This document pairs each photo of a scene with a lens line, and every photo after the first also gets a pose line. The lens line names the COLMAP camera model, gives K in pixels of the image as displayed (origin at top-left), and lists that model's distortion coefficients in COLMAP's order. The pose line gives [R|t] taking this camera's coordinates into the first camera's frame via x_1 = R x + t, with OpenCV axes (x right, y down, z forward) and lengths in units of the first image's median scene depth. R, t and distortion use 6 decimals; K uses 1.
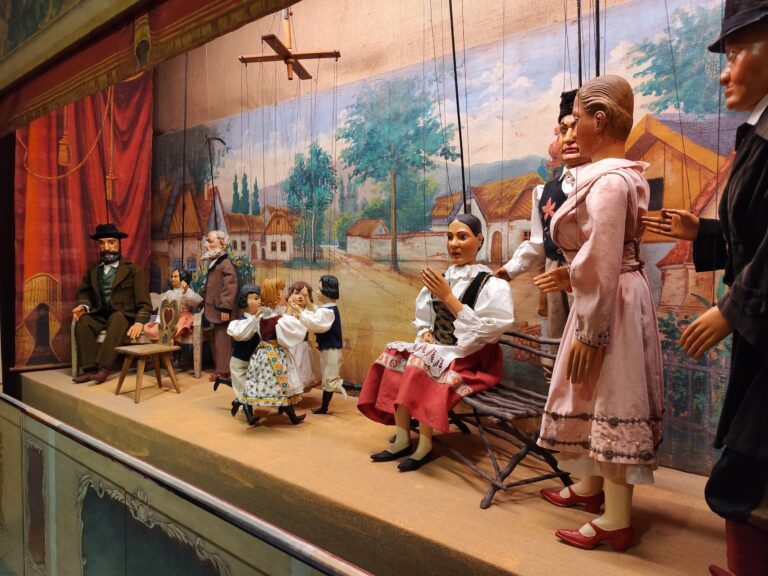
lens RADIAL K [[537.7, 0, 382.9], [0, 537.7, 291.4], [0, 0, 1]] dist [0.010521, -0.000644]
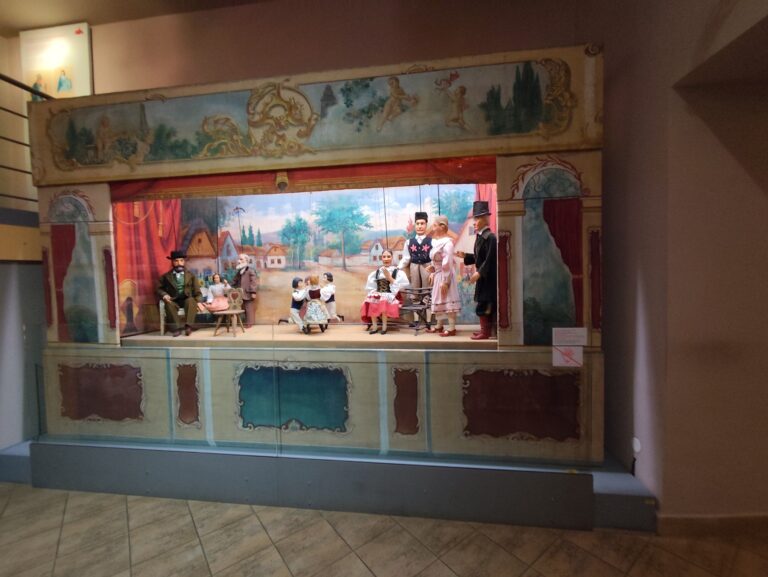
lens RADIAL K [[357.9, 0, 384.7], [0, 357.9, 284.8], [0, 0, 1]] dist [0.001145, 0.000142]
pose [[0.846555, -0.050182, 0.529930, -0.588739], [0.057619, 0.998336, 0.002492, 0.029714], [-0.529173, 0.028425, 0.848038, -0.421196]]
